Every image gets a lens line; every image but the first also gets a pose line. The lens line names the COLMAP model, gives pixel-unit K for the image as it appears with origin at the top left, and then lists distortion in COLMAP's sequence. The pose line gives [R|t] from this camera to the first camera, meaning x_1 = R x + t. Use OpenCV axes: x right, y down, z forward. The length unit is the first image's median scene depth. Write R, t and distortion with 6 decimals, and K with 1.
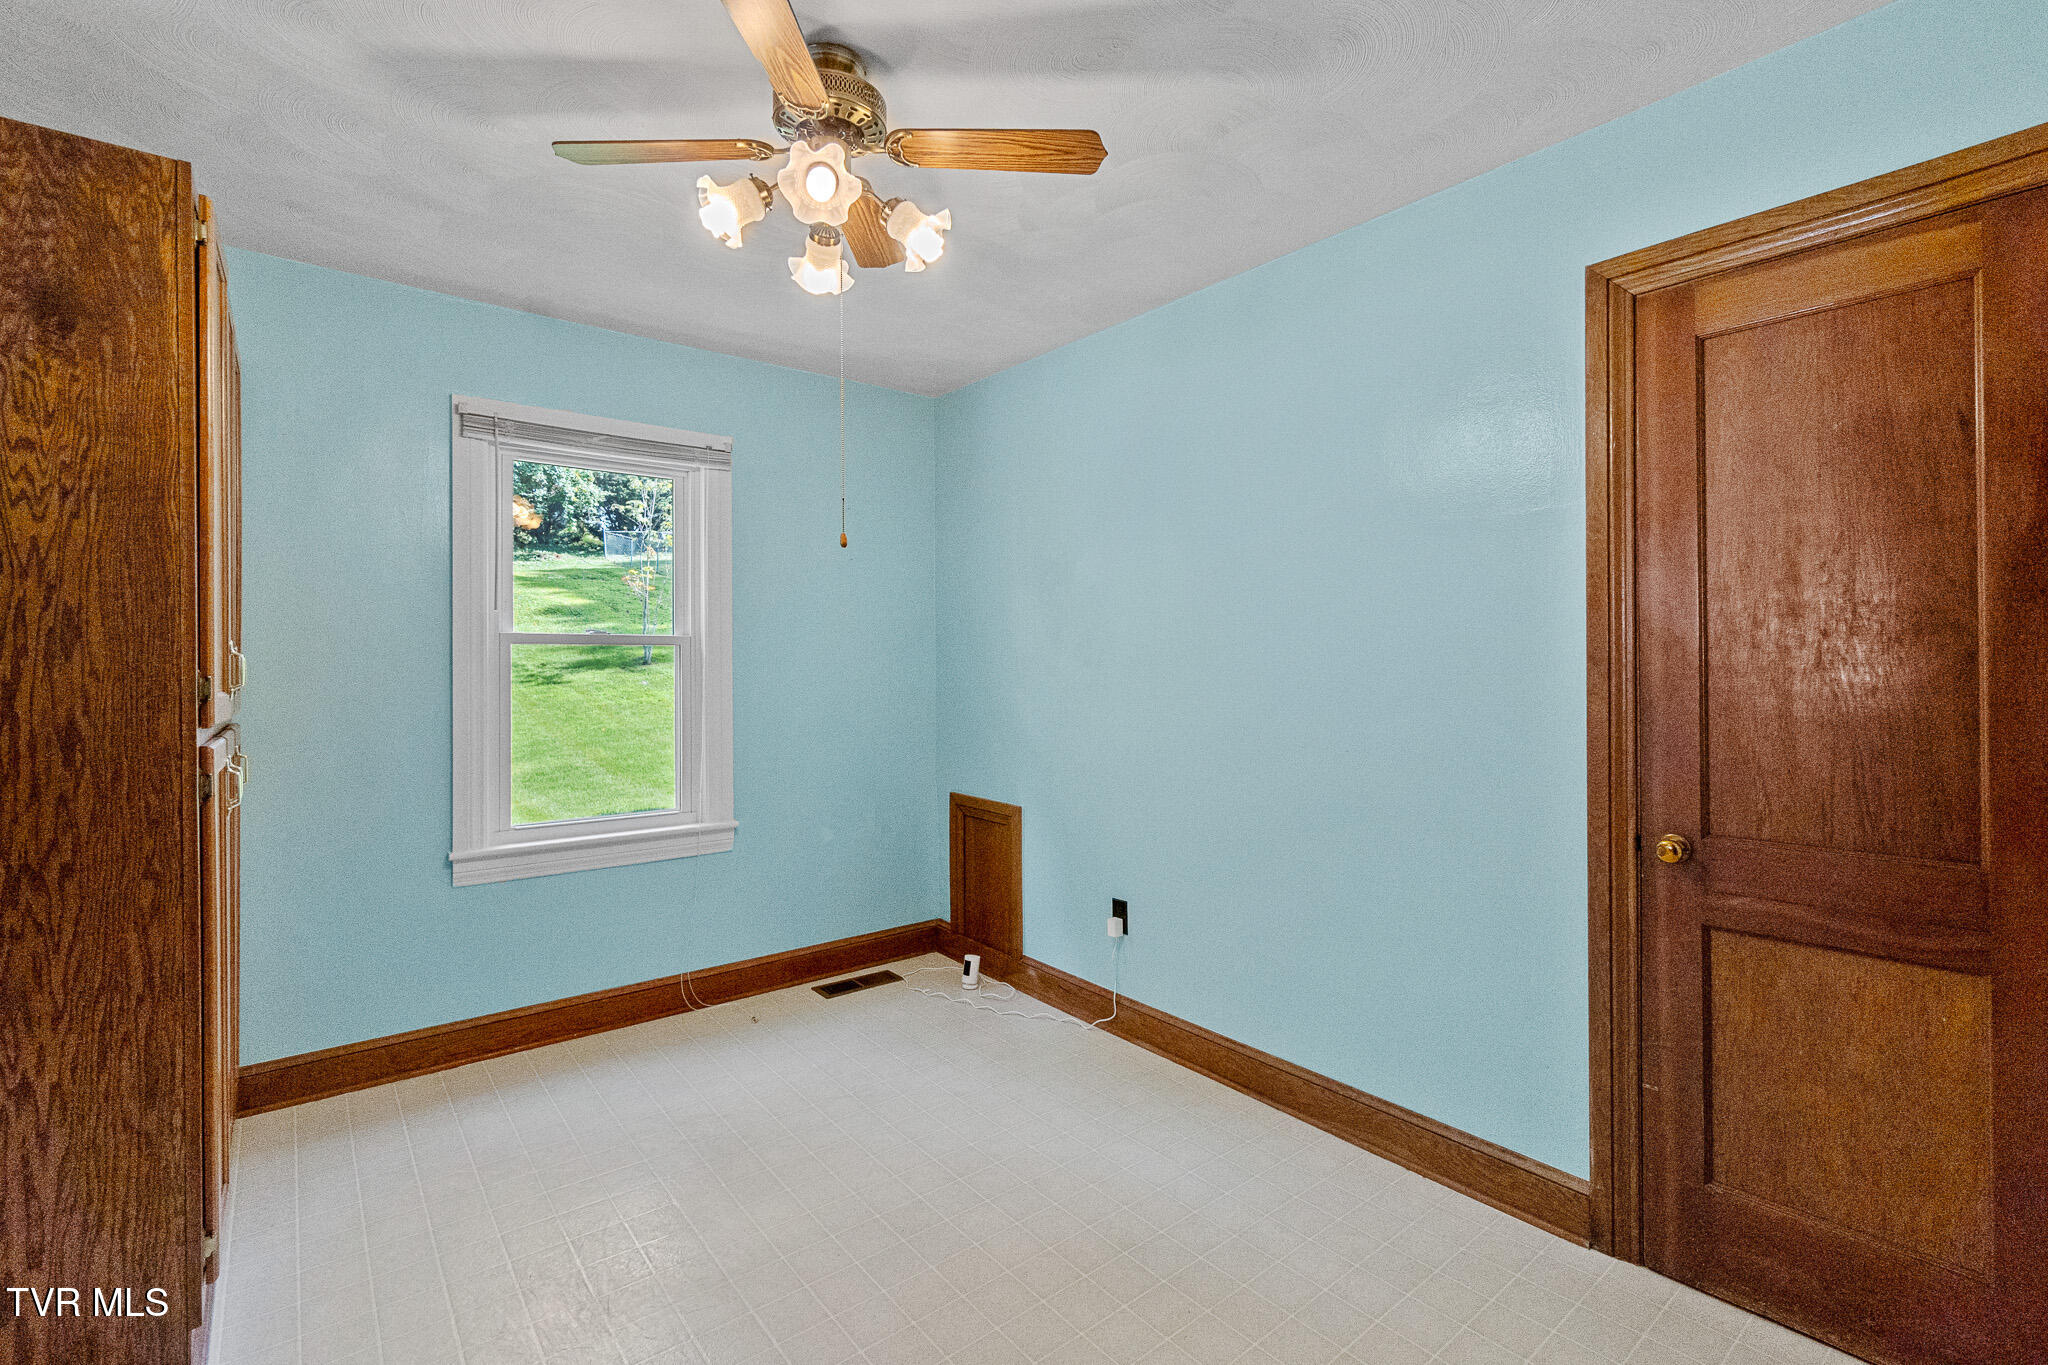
lens RADIAL K [[897.4, 0, 1022.9], [0, 897.4, 663.3], [0, 0, 1]] dist [-0.001730, 0.000248]
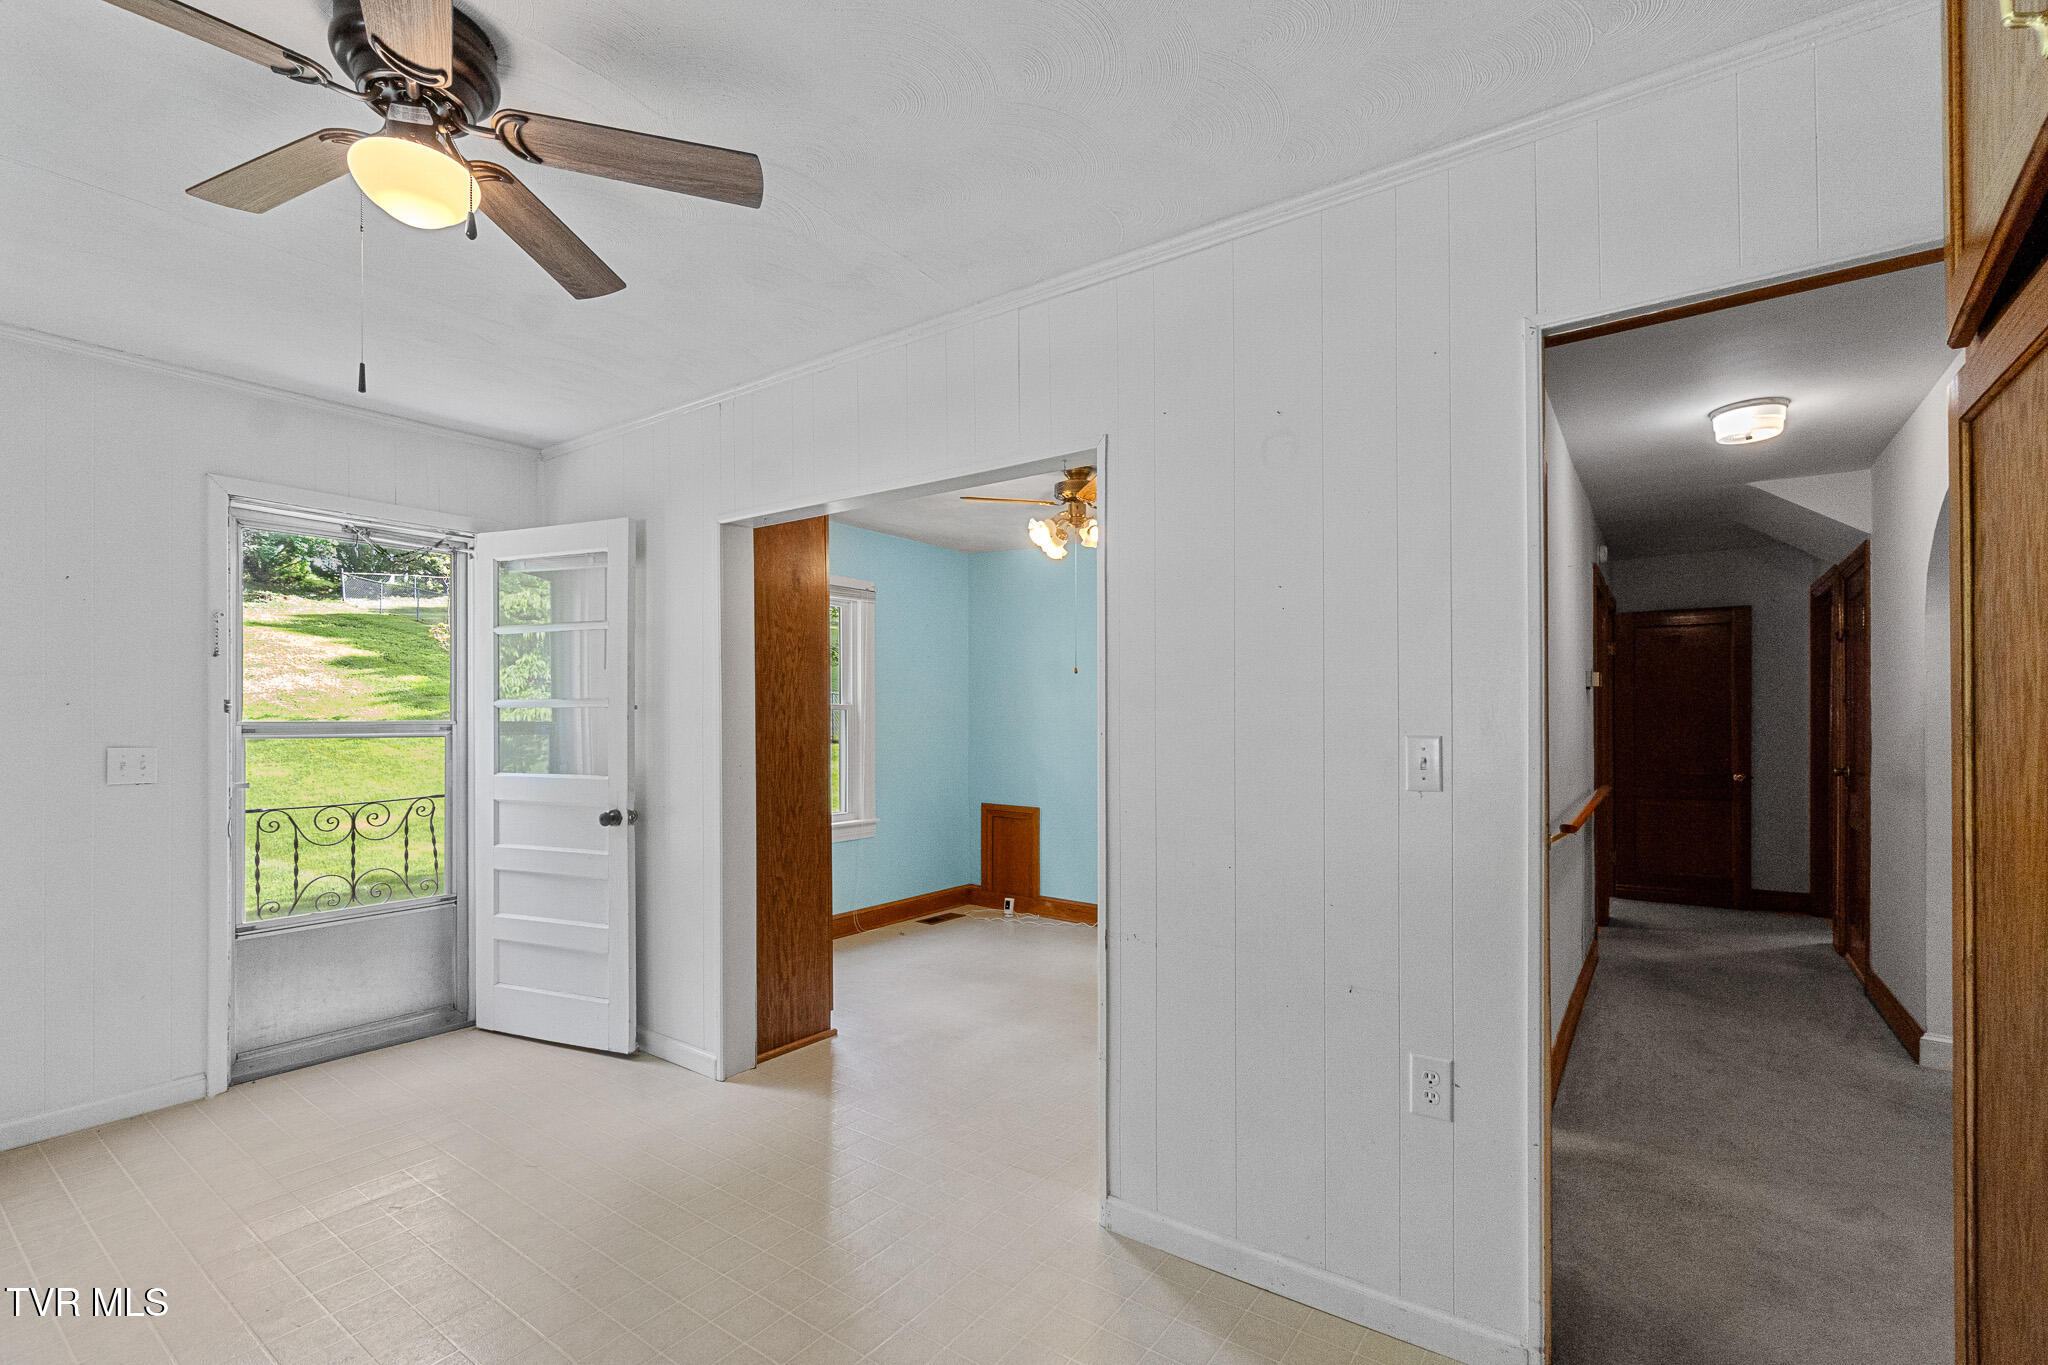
lens RADIAL K [[897.4, 0, 1007.1], [0, 897.4, 714.6], [0, 0, 1]] dist [-0.001730, 0.000248]
pose [[0.966885, 0.007018, 0.255115, -0.489897], [-0.005460, 0.999962, -0.006814, -0.002525], [-0.255153, 0.005195, 0.966887, -0.609523]]
